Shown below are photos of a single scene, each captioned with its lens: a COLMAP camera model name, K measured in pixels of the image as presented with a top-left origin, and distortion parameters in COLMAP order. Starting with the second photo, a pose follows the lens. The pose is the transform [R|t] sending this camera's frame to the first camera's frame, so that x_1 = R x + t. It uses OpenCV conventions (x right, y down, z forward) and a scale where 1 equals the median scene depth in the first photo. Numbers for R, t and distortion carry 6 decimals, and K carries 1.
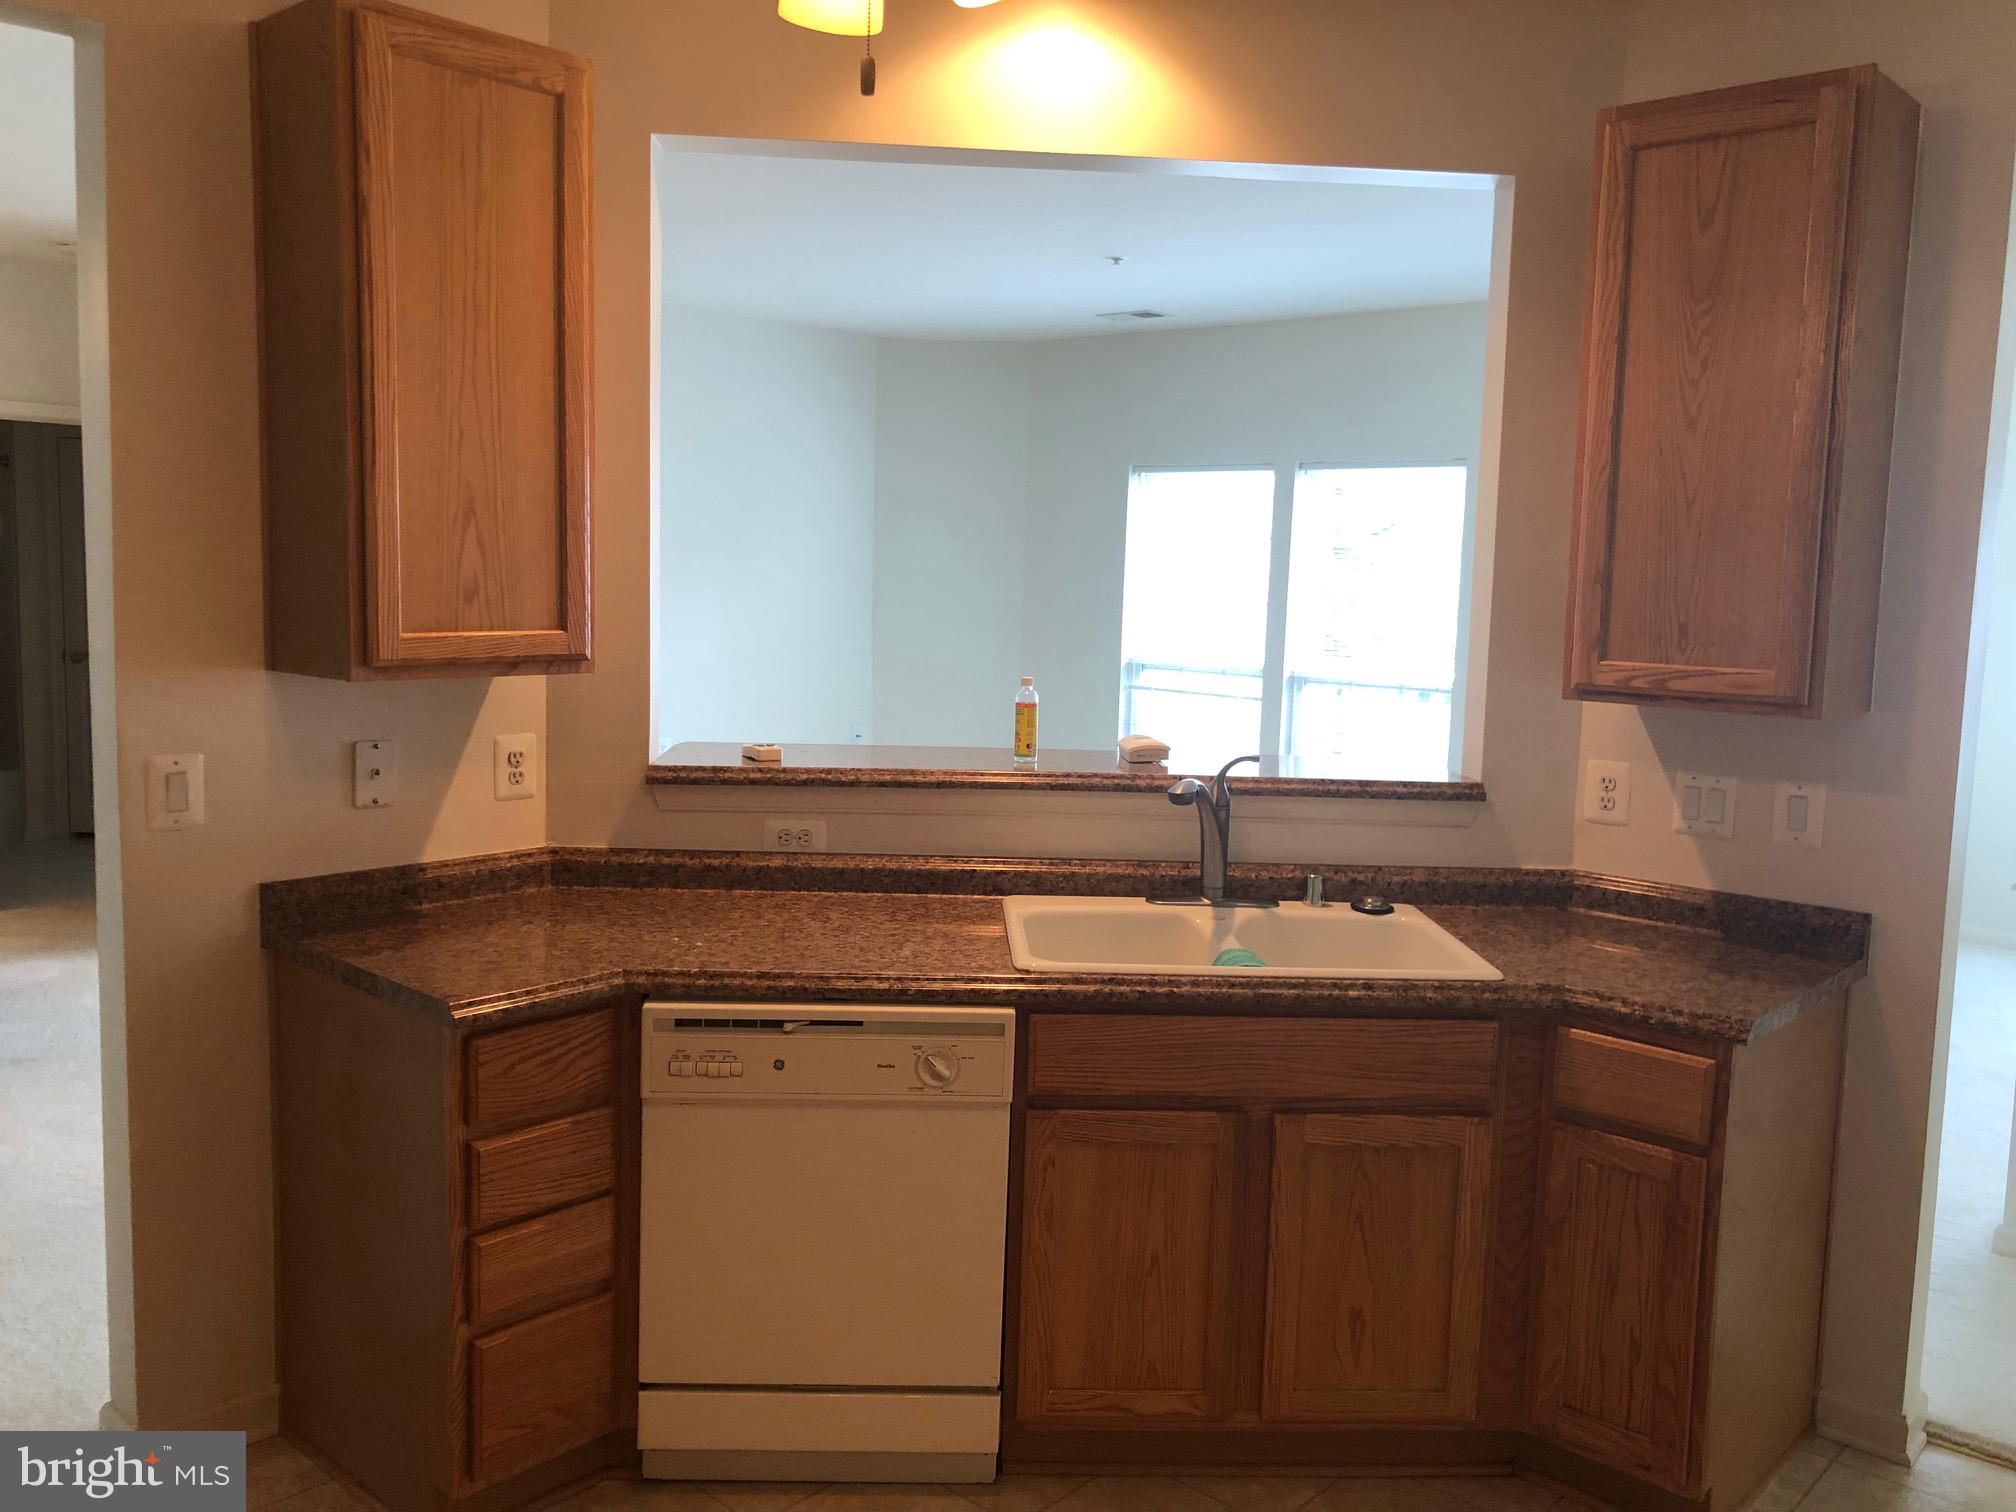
lens RADIAL K [[1609.2, 0, 1012.9], [0, 1609.2, 739.4], [0, 0, 1]] dist [0.029777, -0.205774]
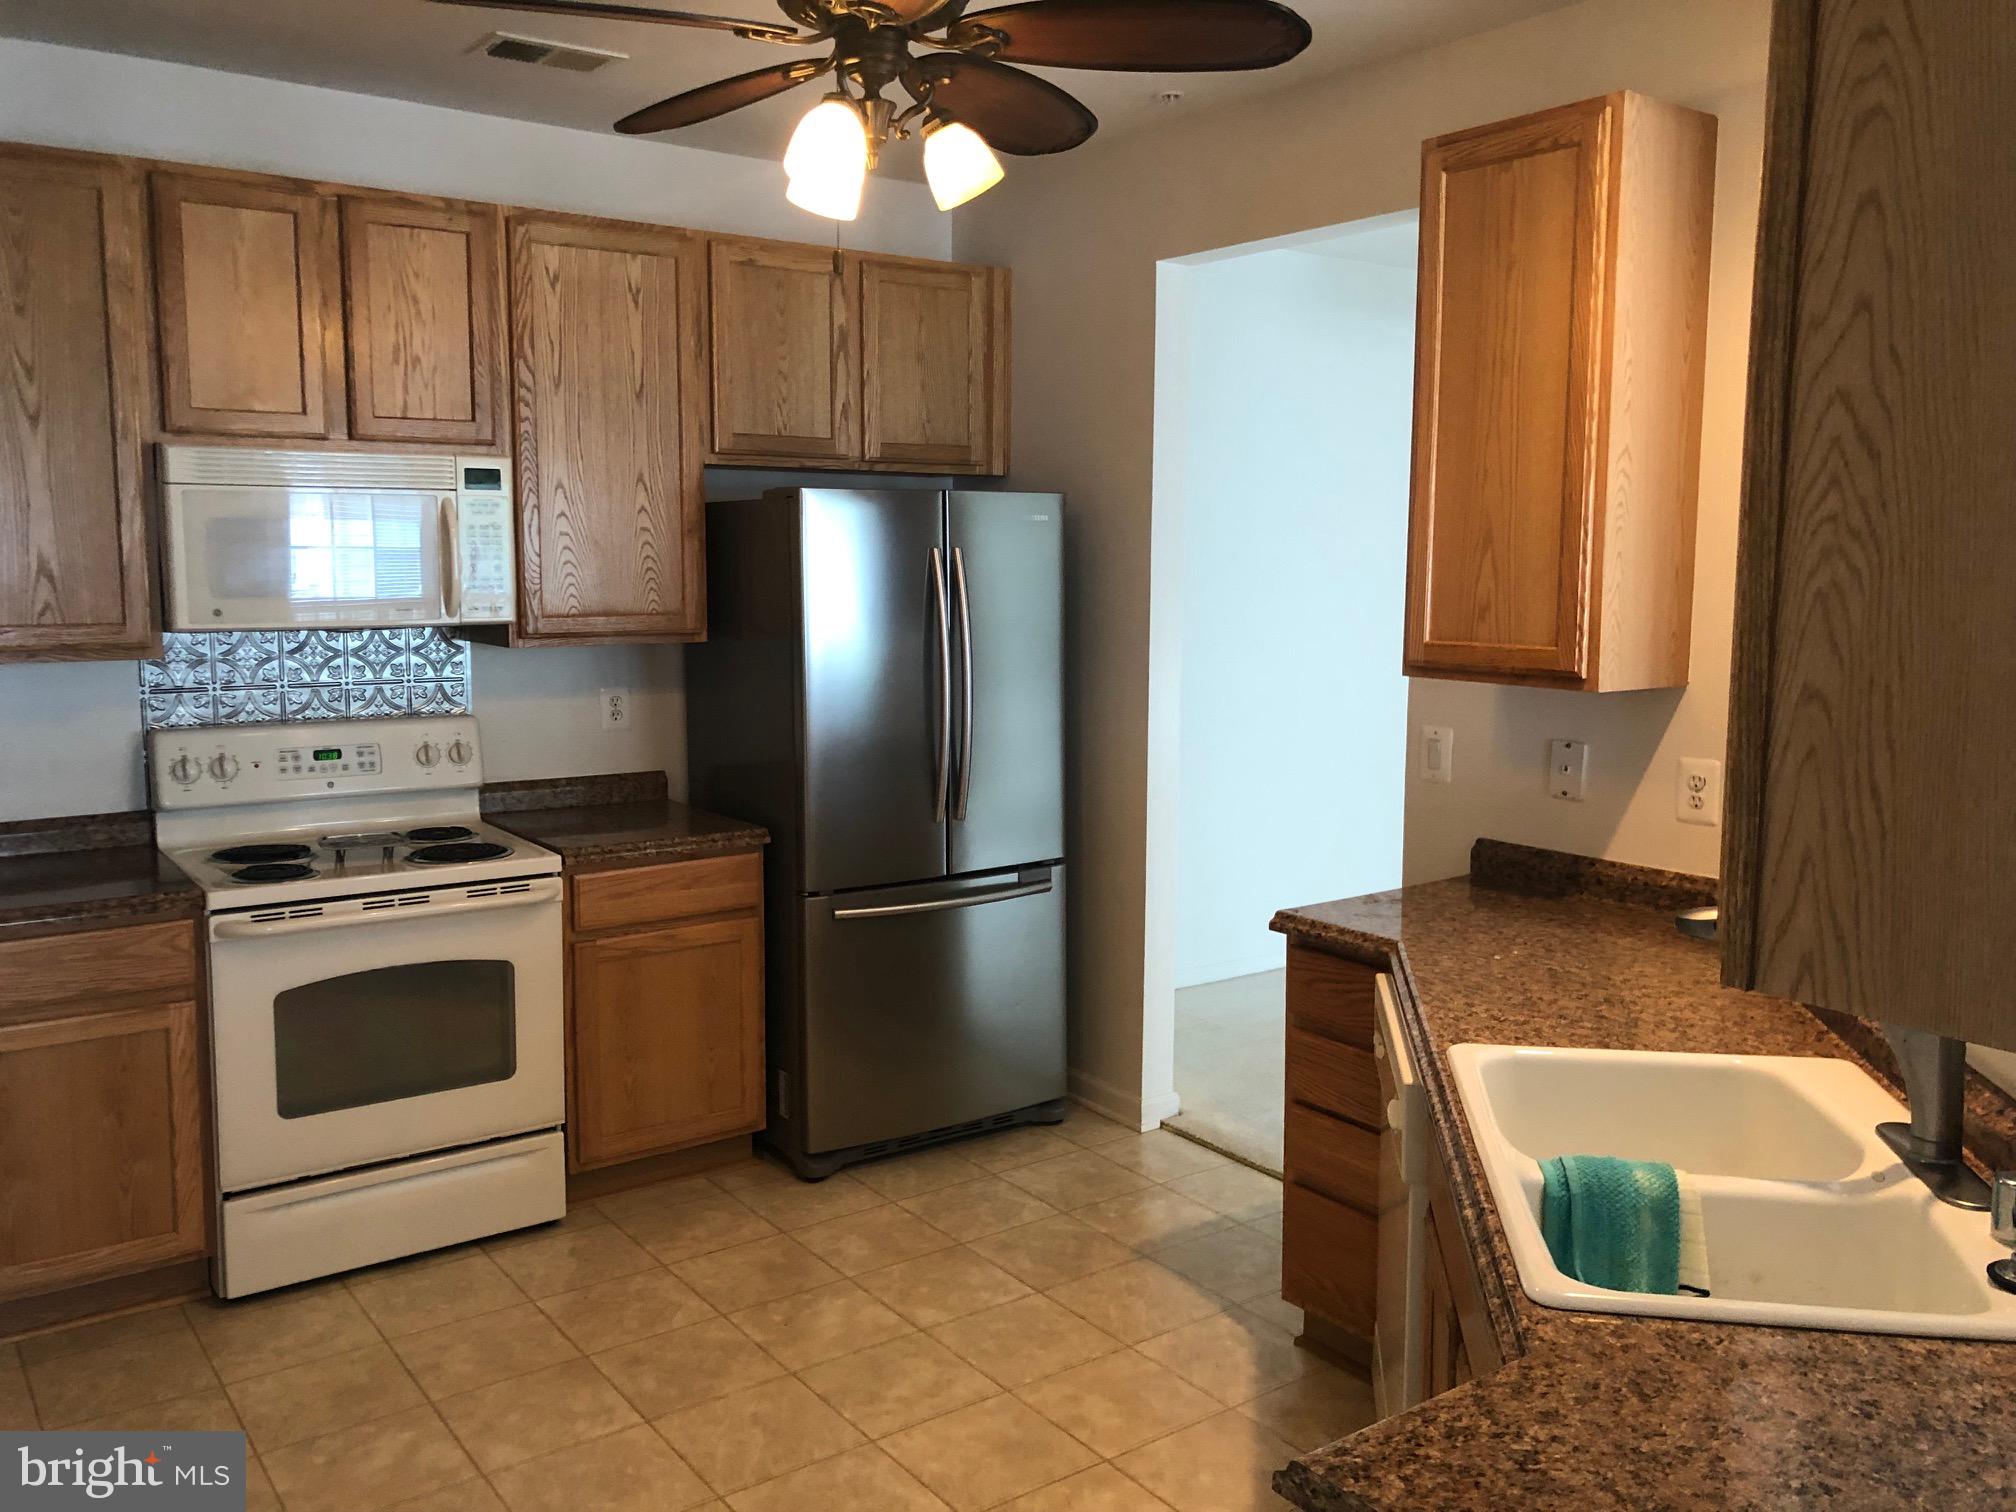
lens RADIAL K [[1609.2, 0, 1012.9], [0, 1609.2, 739.4], [0, 0, 1]] dist [0.029777, -0.205774]
pose [[-0.195656, 0.088533, -0.976668, 0.865906], [-0.111520, 0.987447, 0.111851, -0.090929], [0.974311, 0.130803, -0.183327, 0.893317]]
